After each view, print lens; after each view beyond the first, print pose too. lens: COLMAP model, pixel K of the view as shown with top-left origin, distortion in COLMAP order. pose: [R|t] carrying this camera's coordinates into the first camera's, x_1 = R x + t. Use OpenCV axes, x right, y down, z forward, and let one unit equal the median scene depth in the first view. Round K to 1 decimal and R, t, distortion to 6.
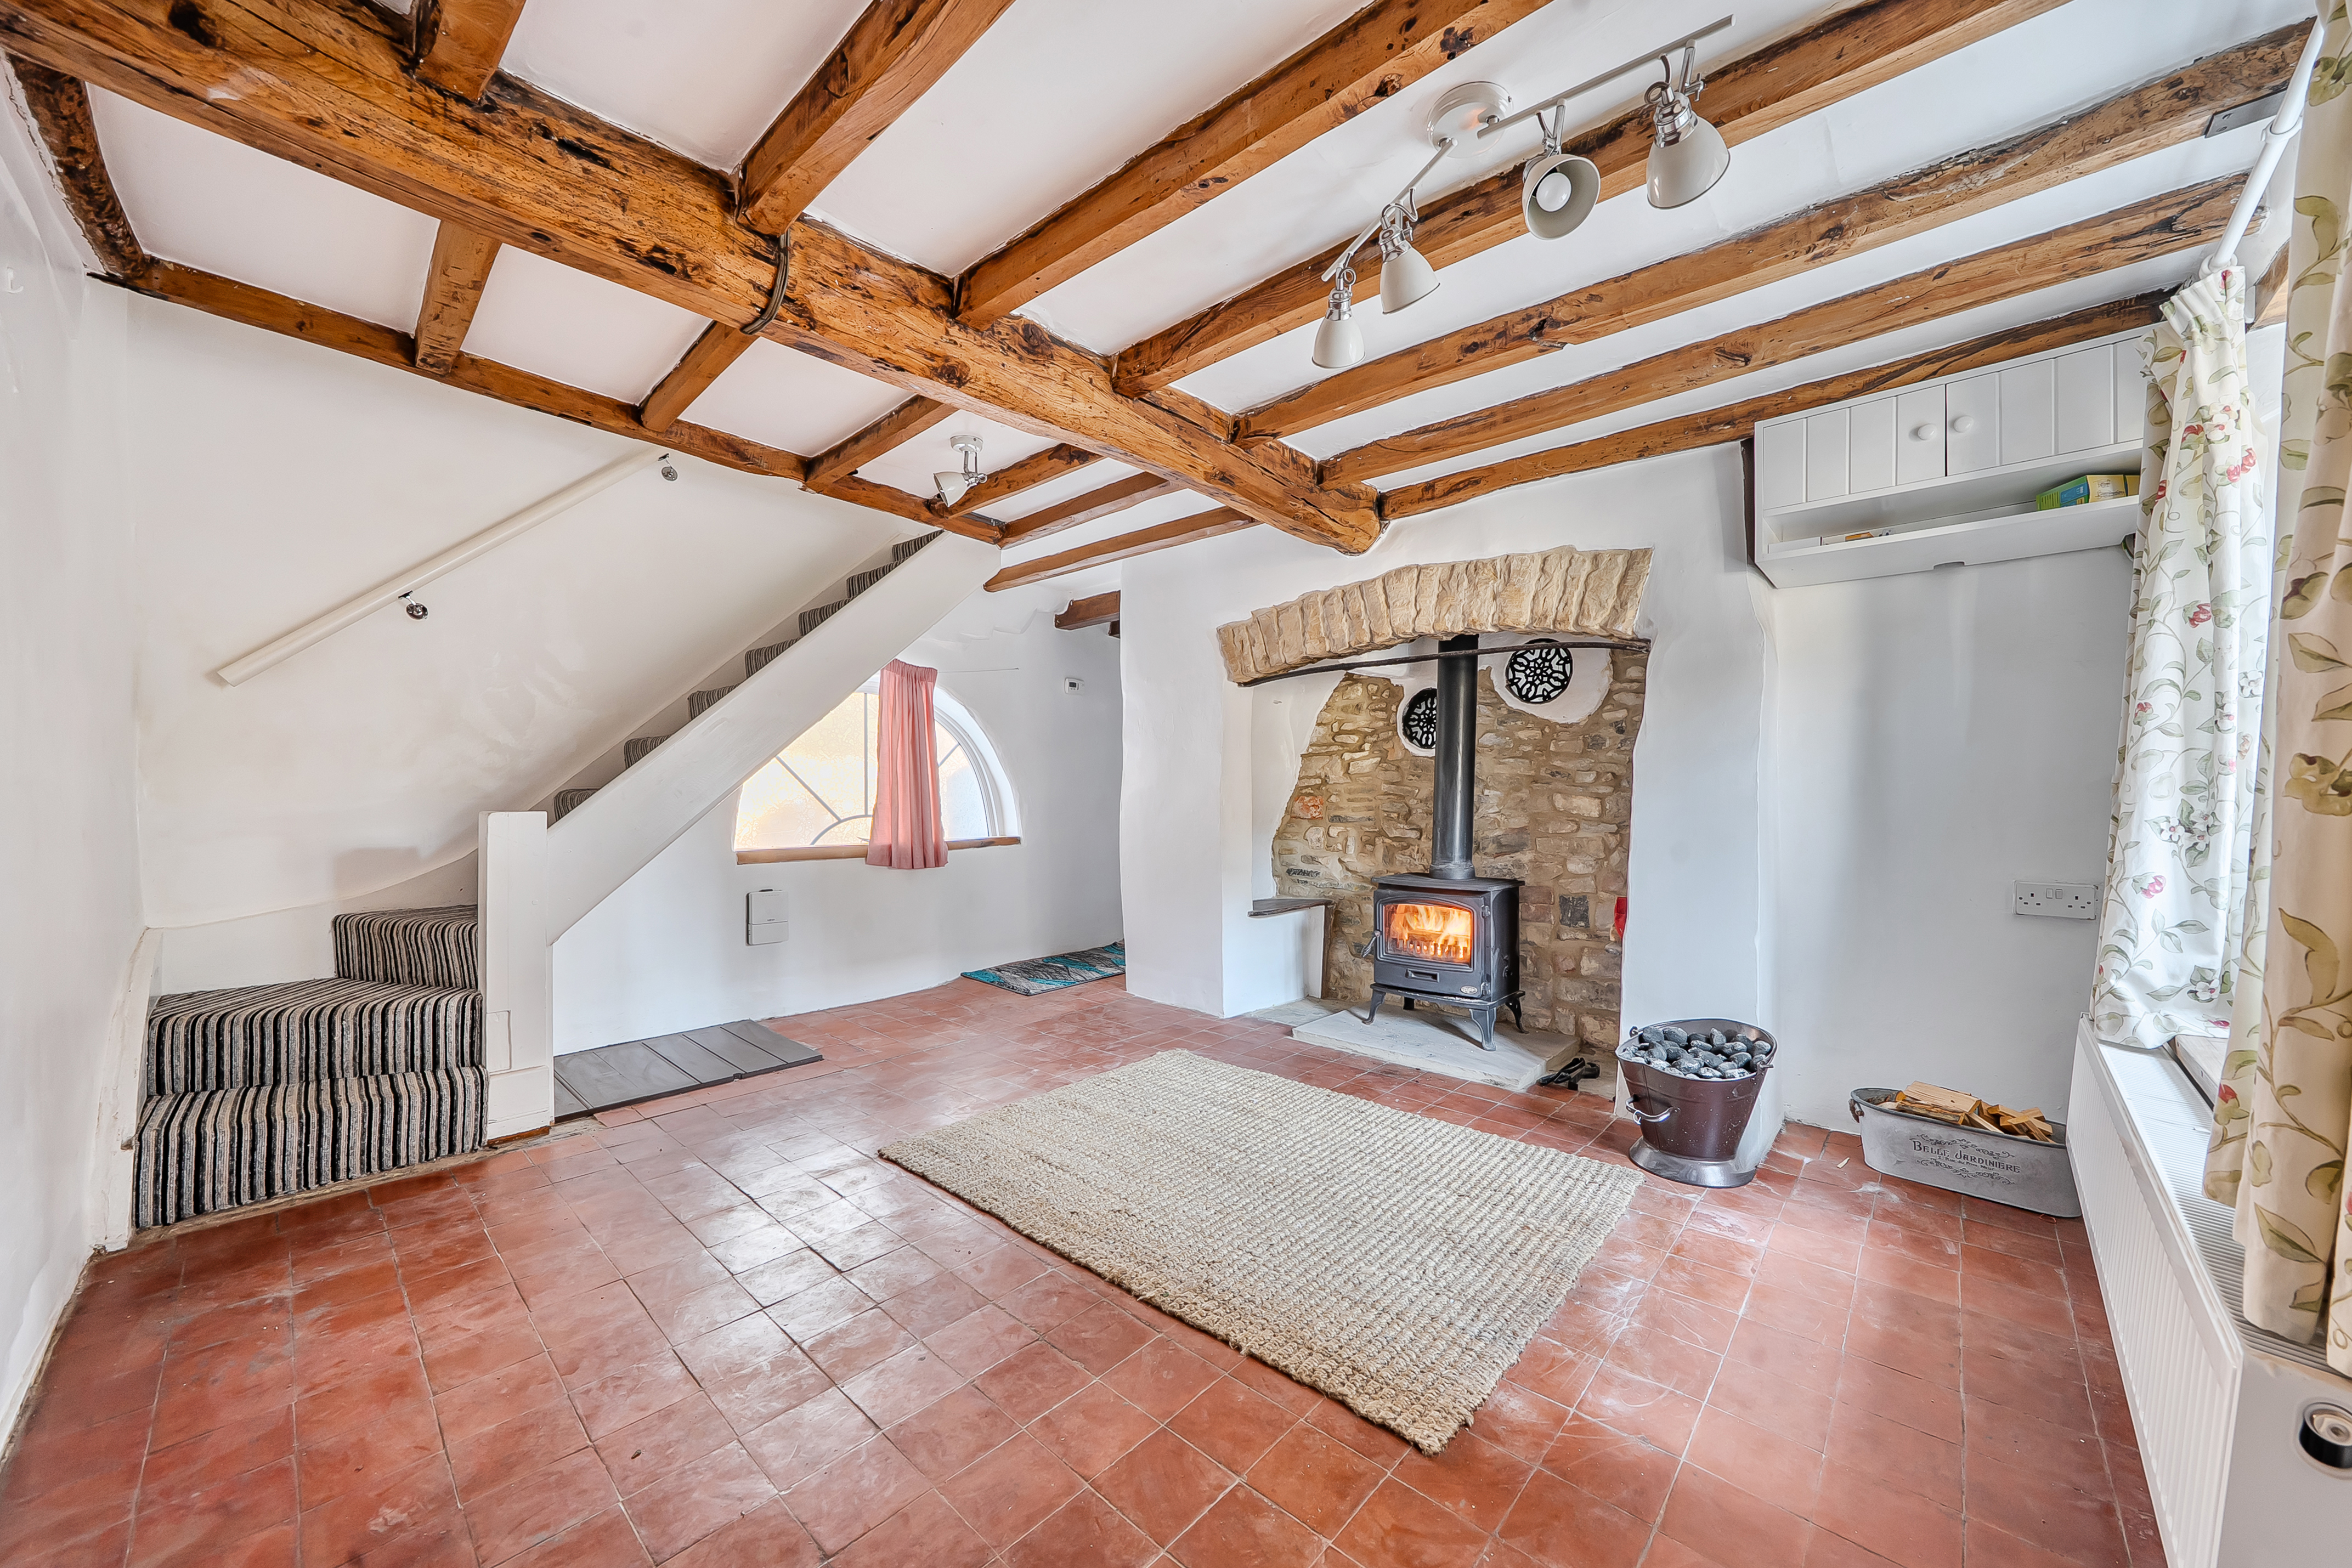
lens RADIAL K [[870.1, 0, 1178.7], [0, 870.1, 789.8], [0, 0, 1]] dist [-0.001276, -0.000010]
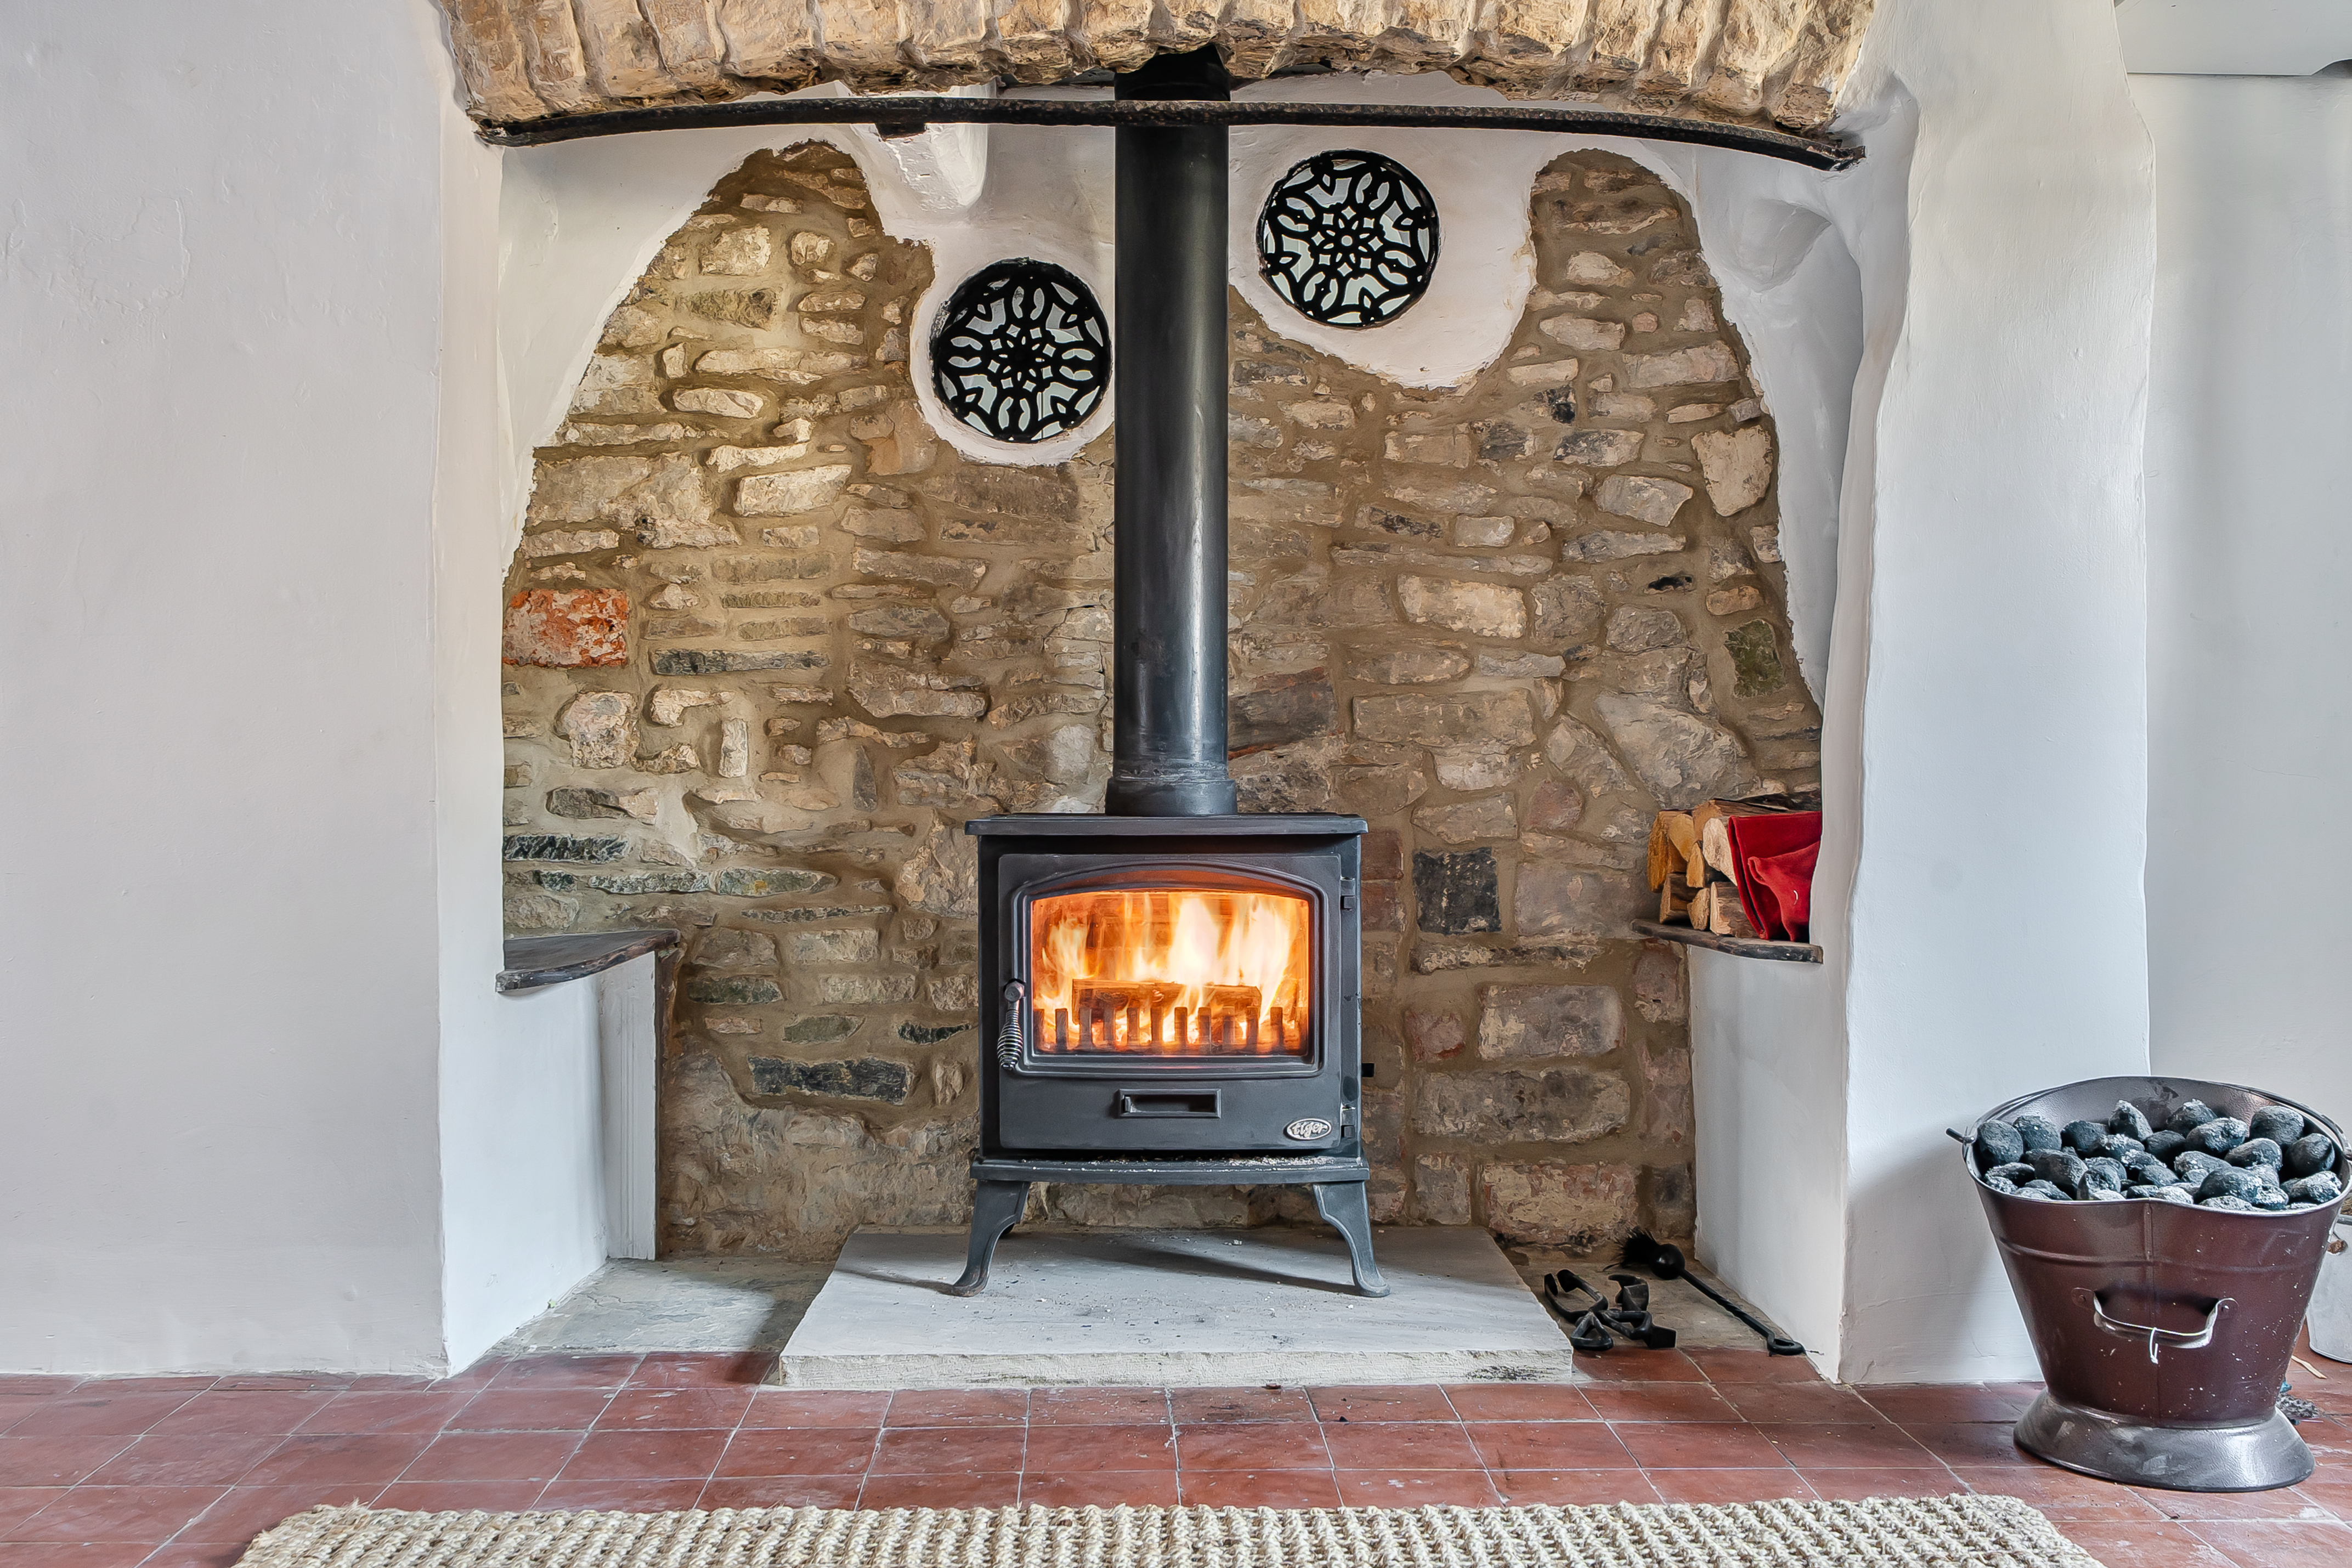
lens RADIAL K [[2169.5, 0, 1175.0], [0, 2169.5, 780.5], [0, 0, 1]] dist [0.004125, 0.000000]
pose [[0.714428, -0.003294, 0.699702, -0.267789], [-0.000362, 0.999987, 0.005077, 0.083354], [-0.699709, -0.003880, 0.714417, 0.401895]]
